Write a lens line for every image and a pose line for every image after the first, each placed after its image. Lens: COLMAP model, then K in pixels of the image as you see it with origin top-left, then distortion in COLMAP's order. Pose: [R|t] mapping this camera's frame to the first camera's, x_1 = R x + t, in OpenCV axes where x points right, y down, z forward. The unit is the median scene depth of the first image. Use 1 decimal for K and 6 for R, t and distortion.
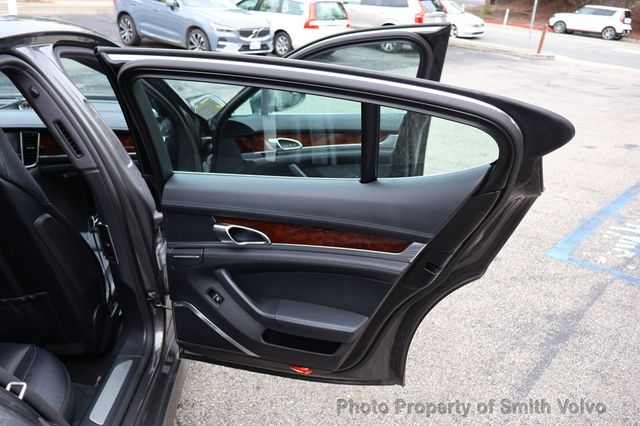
lens RADIAL K [[532.4, 0, 316.4], [0, 532.4, 211.6], [0, 0, 1]] dist [0.013233, -0.017747]
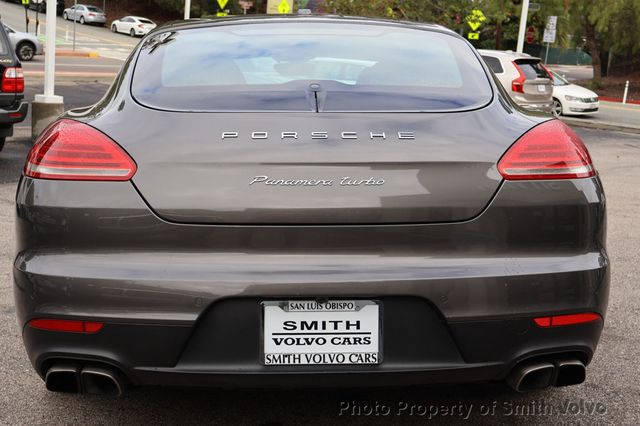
lens RADIAL K [[858.6, 0, 318.0], [0, 858.6, 210.1], [0, 0, 1]] dist [-0.006808, 0.000000]
pose [[0.999918, -0.000611, -0.012777, -0.100125], [-0.002237, 0.975108, -0.221718, 0.109178], [0.012594, 0.221729, 0.975027, -0.209875]]
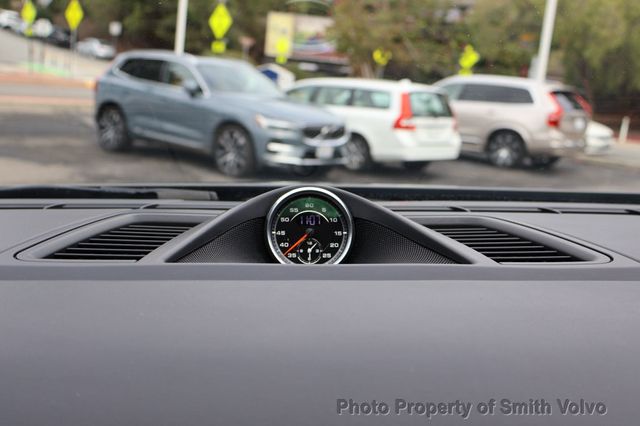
lens RADIAL K [[744.0, 0, 315.6], [0, 744.0, 207.6], [0, 0, 1]] dist [0.011098, 0.000000]
pose [[0.999891, 0.013018, -0.007002, -0.117993], [-0.014348, 0.968684, -0.247881, -0.034732], [0.003556, 0.247955, 0.968765, 0.179484]]
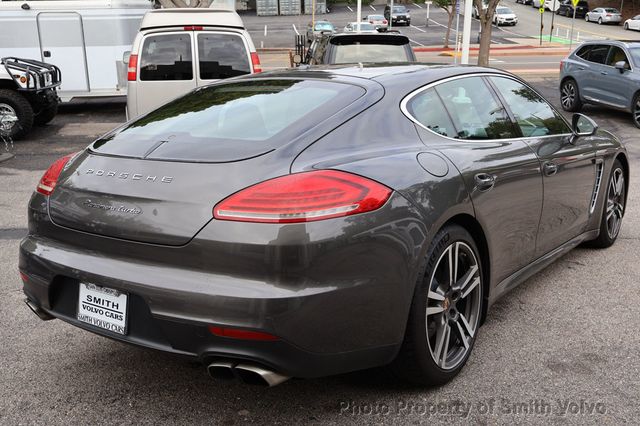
lens RADIAL K [[678.6, 0, 316.8], [0, 678.6, 207.3], [0, 0, 1]] dist [0.019288, 0.000000]
pose [[0.768488, 0.097097, -0.632455, 0.088581], [-0.206425, 0.973192, -0.101417, 0.070648], [0.605653, 0.208492, 0.767930, -0.160025]]
